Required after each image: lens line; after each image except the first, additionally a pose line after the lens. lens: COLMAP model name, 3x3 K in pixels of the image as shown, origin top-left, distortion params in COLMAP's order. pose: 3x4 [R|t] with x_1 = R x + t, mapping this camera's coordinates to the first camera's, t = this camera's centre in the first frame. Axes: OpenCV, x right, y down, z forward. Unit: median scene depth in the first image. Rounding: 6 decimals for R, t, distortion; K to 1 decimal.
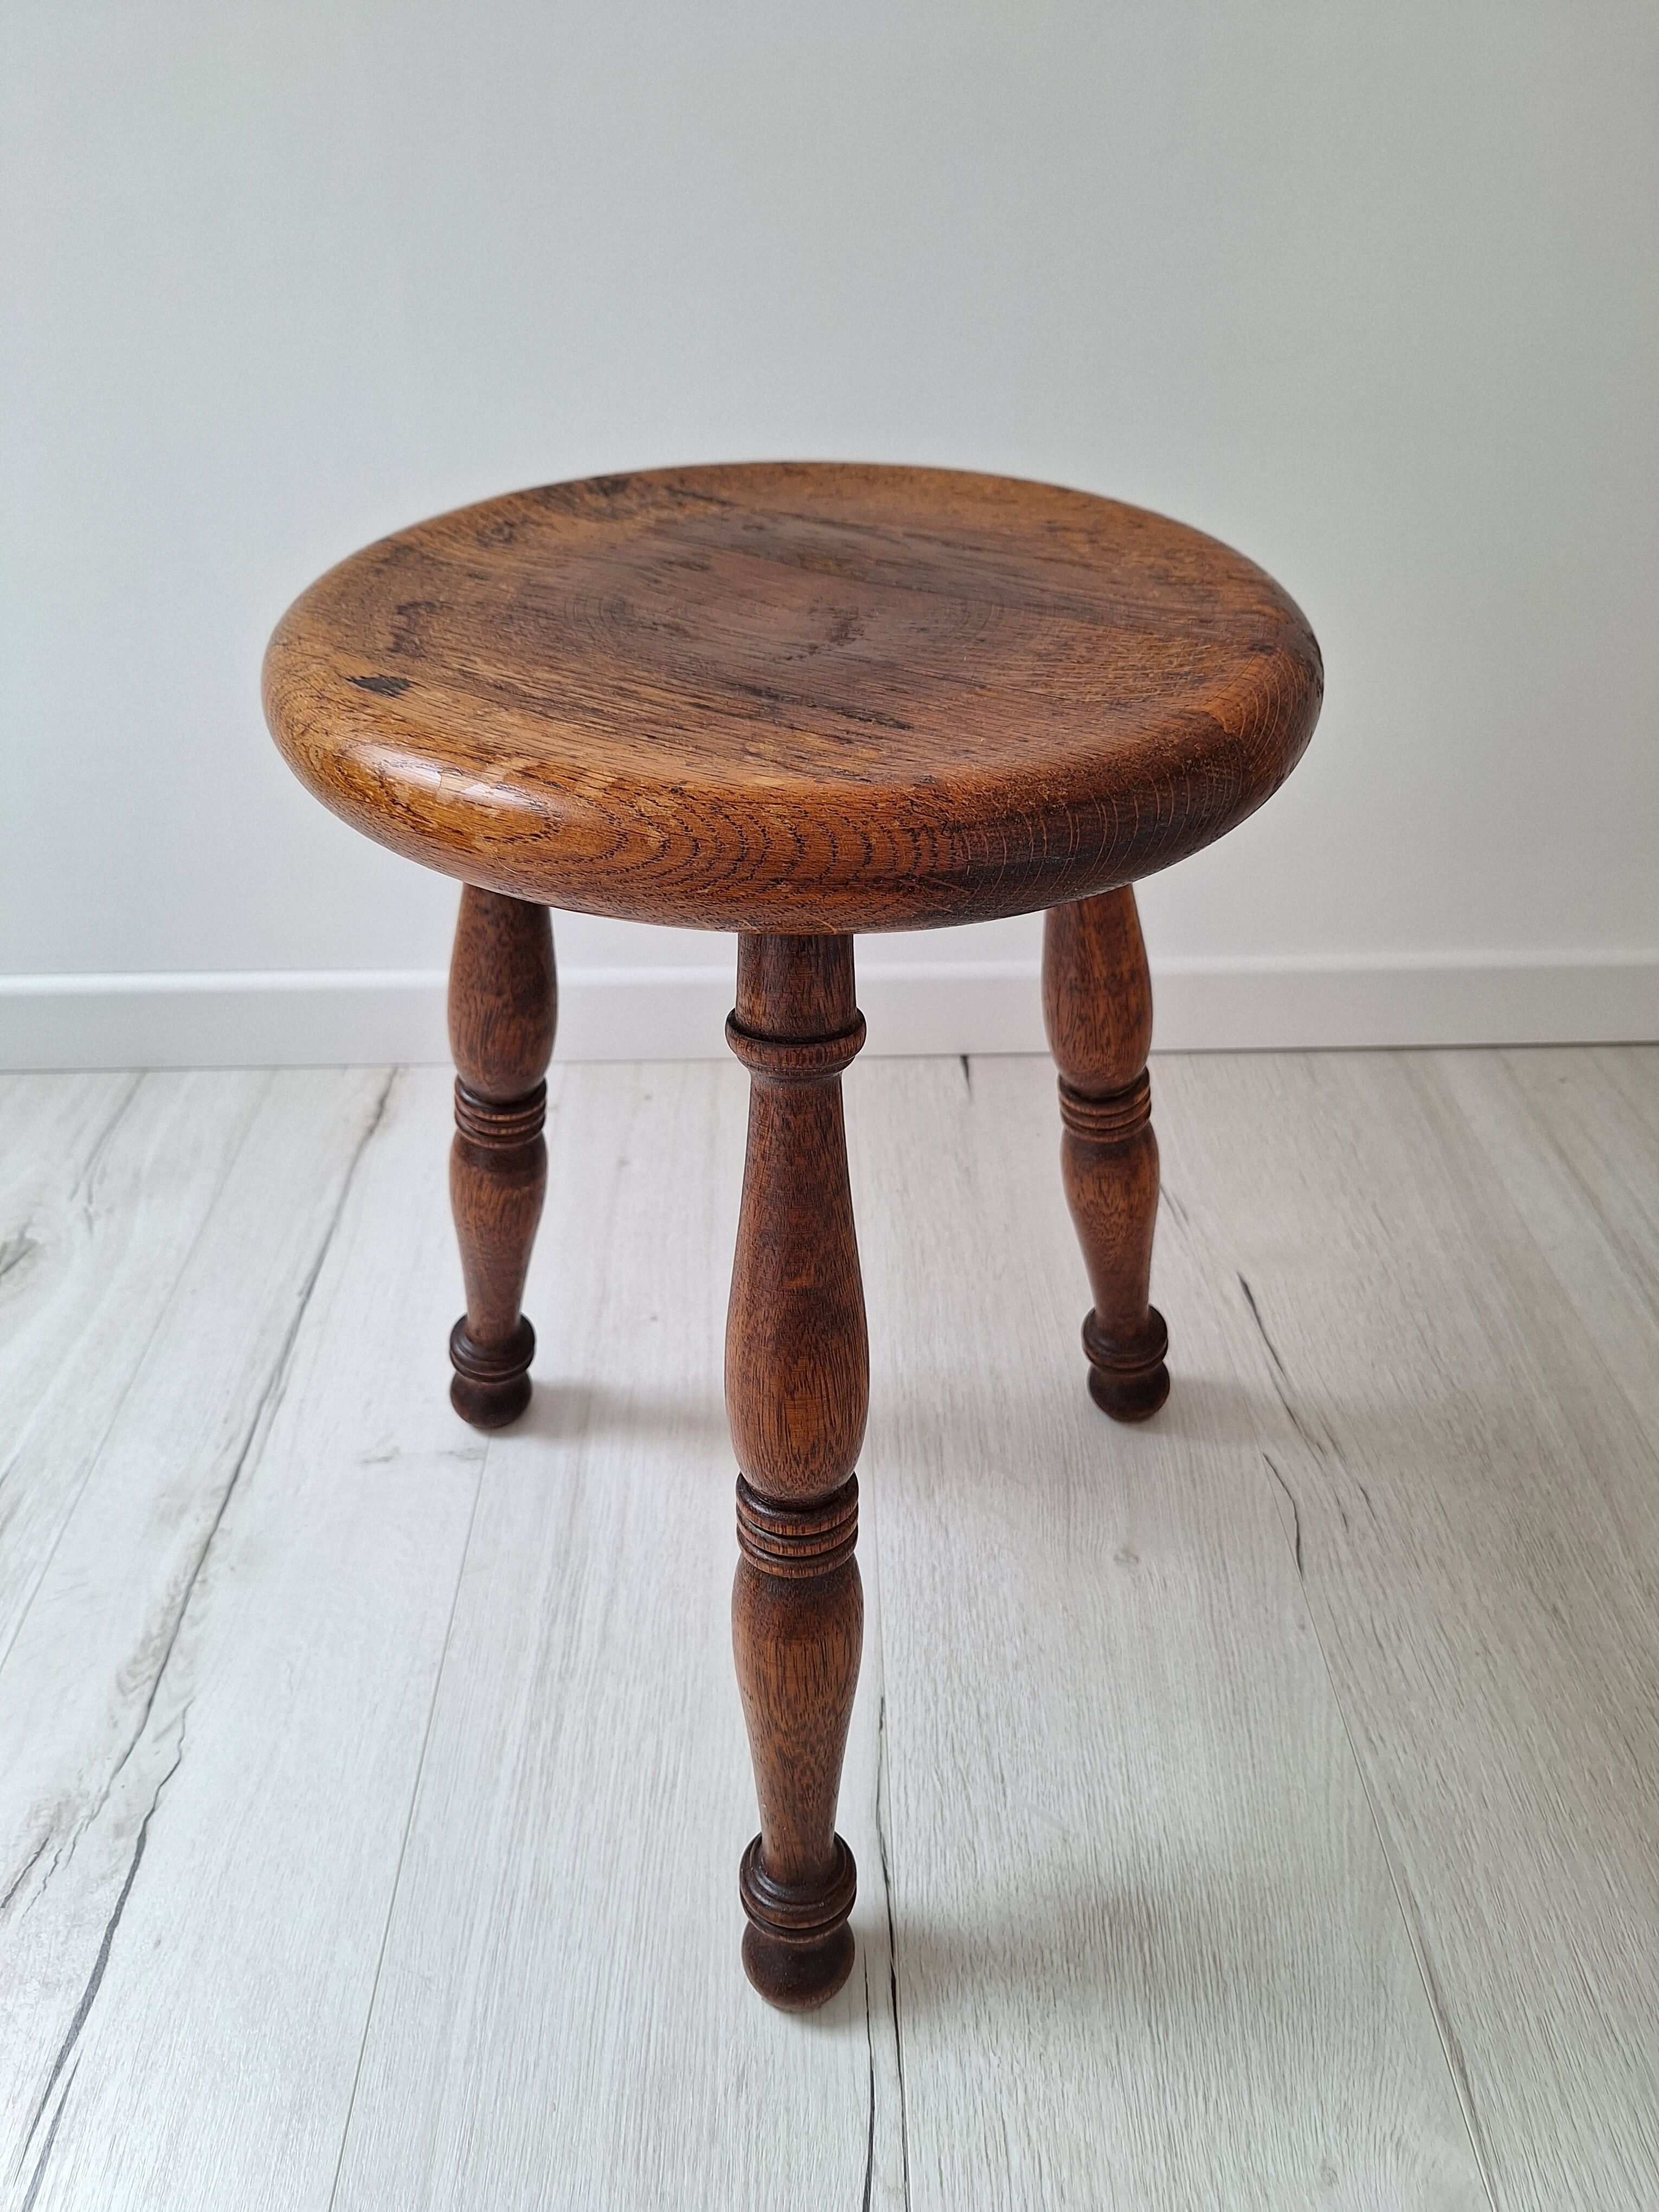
lens RADIAL K [[1541.4, 0, 820.9], [0, 1541.4, 1135.7], [0, 0, 1]] dist [0.038016, -0.046352]
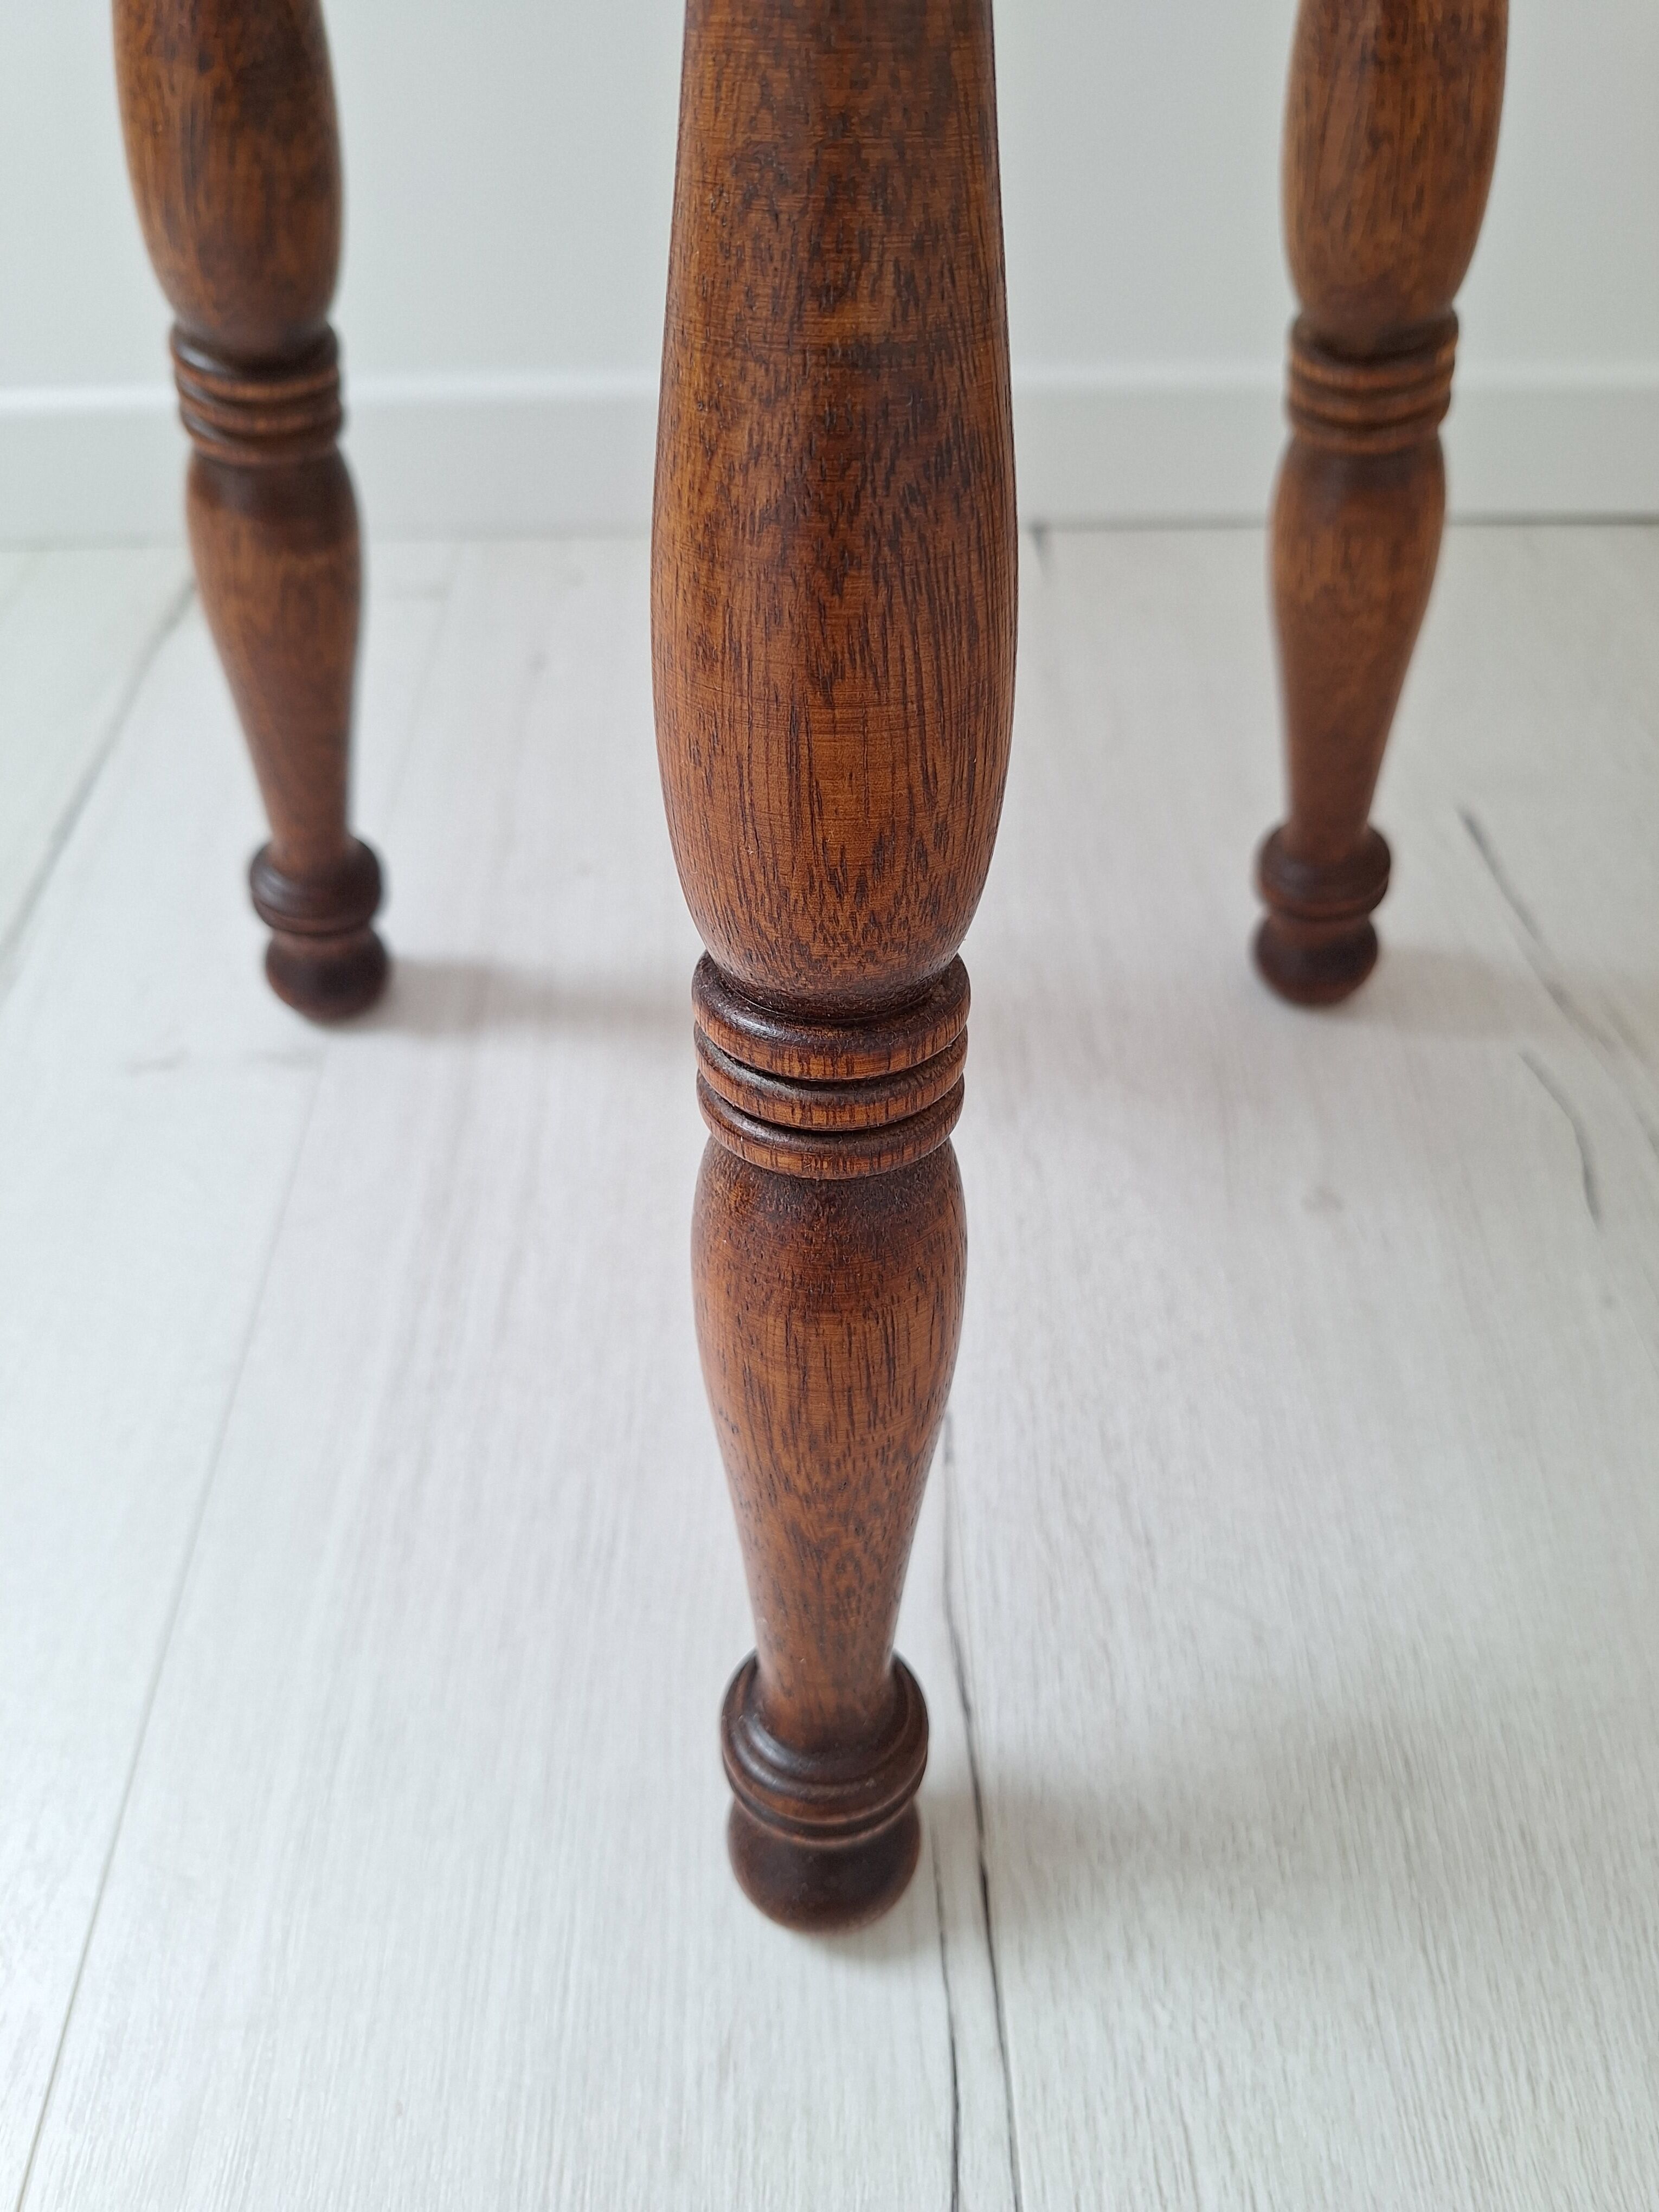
lens RADIAL K [[1599.9, 0, 826.5], [0, 1599.9, 1117.9], [0, 0, 1]] dist [0.050115, -0.049773]
pose [[0.999935, -0.004604, 0.010471, -0.017318], [0.002695, 0.984464, 0.175568, 0.148193], [-0.011117, -0.175529, 0.984412, 0.433706]]
